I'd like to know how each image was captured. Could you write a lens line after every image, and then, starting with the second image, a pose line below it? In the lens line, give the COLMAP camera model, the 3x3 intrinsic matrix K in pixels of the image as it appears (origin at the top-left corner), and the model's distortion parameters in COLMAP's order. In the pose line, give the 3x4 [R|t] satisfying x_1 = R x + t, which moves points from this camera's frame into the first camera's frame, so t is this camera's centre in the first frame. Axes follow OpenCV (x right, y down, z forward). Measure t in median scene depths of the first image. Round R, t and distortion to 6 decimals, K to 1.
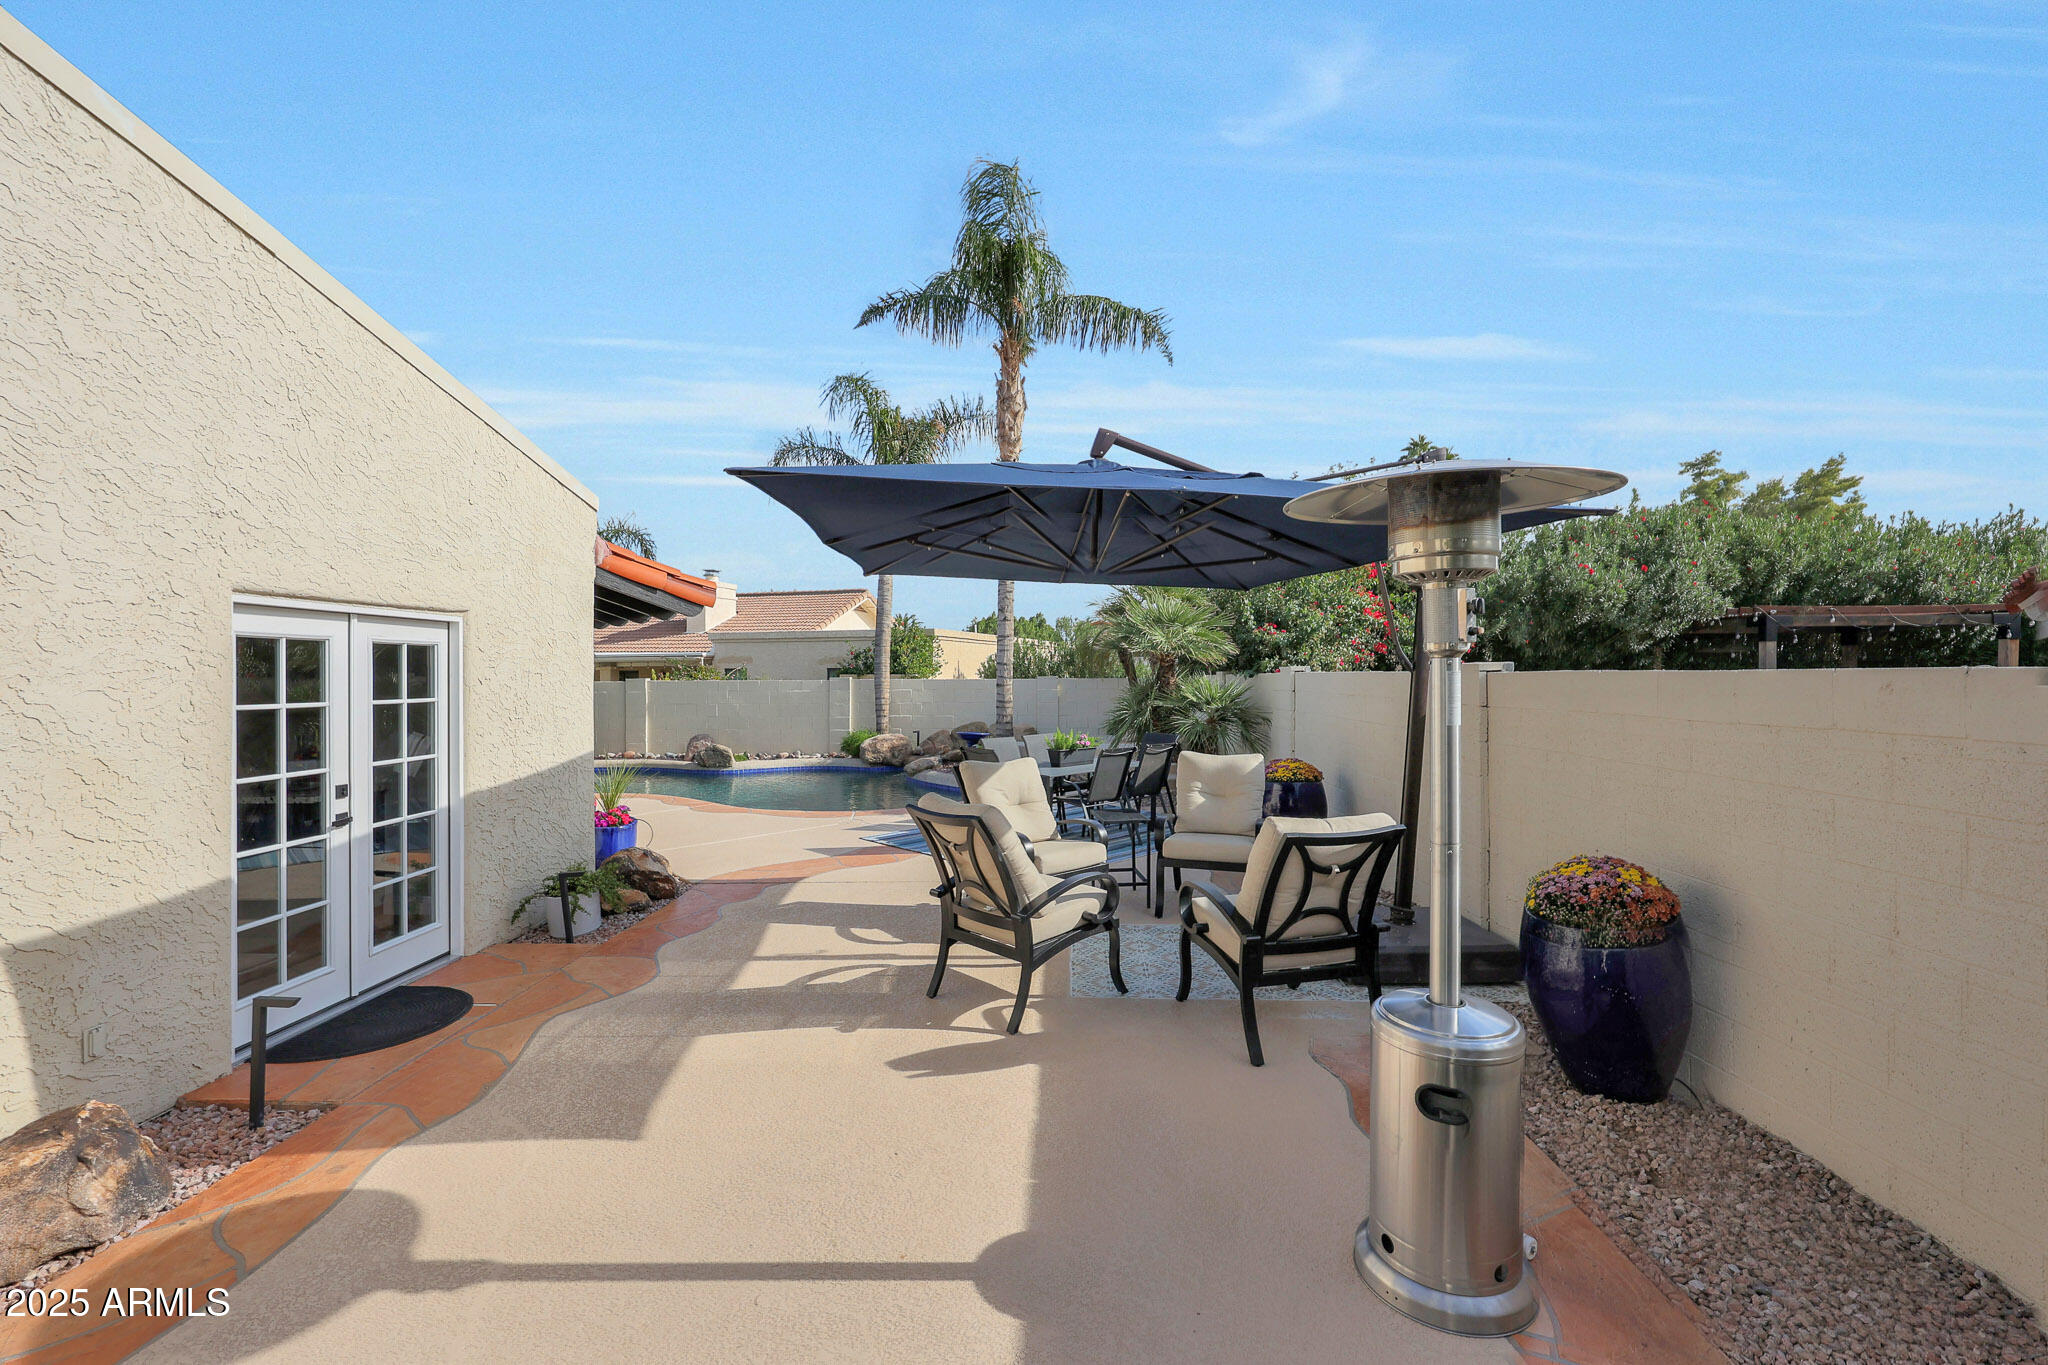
lens RADIAL K [[874.1, 0, 1024.0], [0, 874.1, 682.5], [0, 0, 1]] dist [-0.023520, -0.000062]
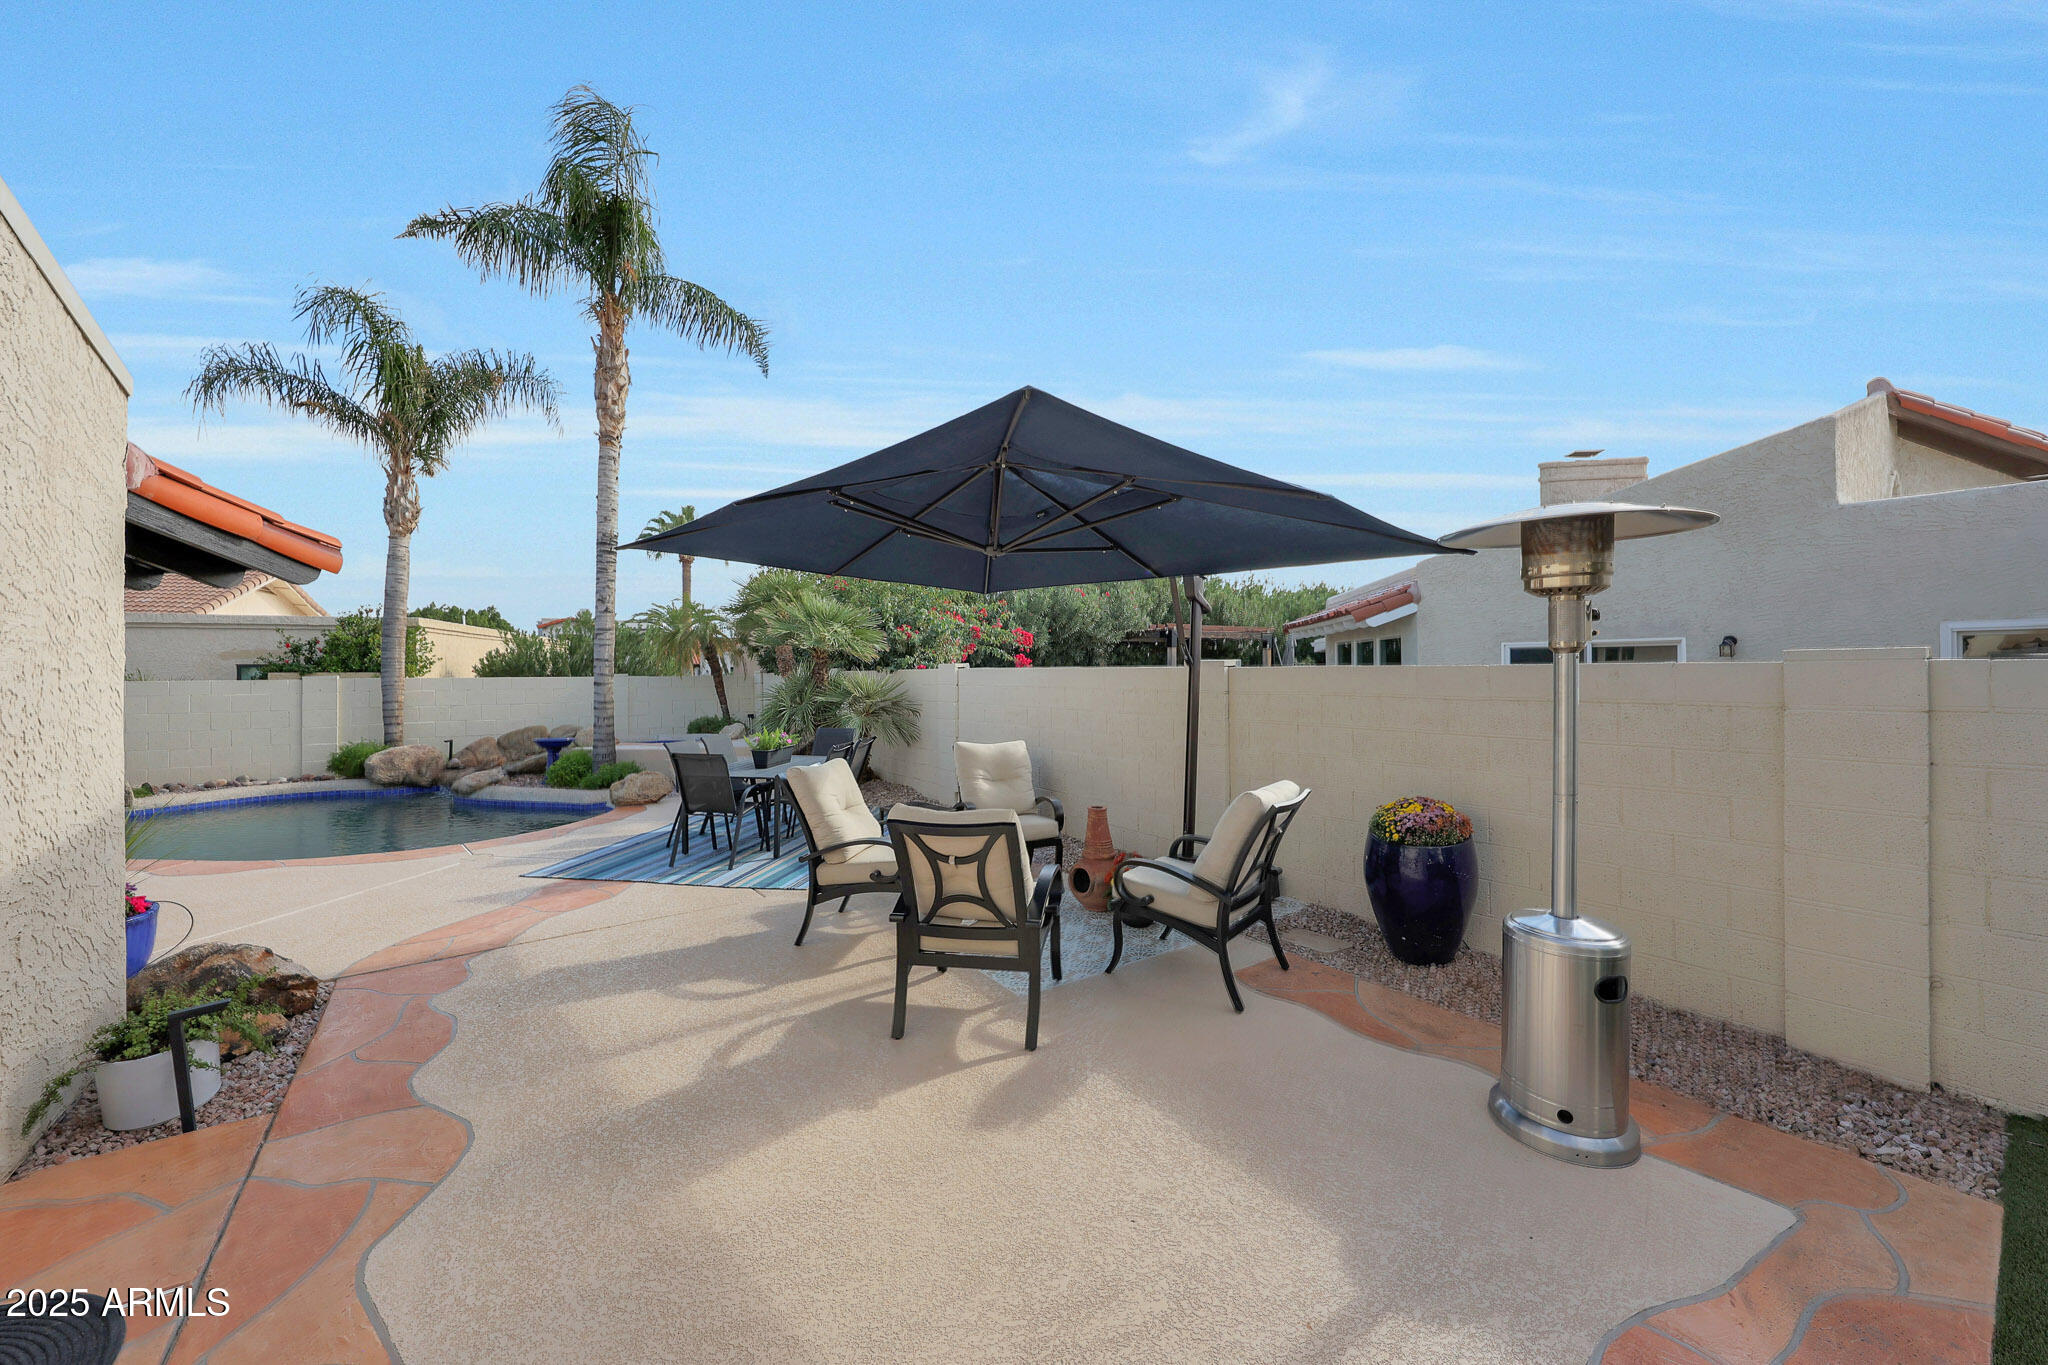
lens RADIAL K [[773.0, 0, 1024.0], [0, 773.0, 671.0], [0, 0, 1]] dist [-0.012076, 0.000292]
pose [[0.797876, -0.002858, 0.602815, -0.163484], [0.009249, 0.999929, -0.007501, 0.000052], [-0.602751, 0.011560, 0.797846, 0.106317]]
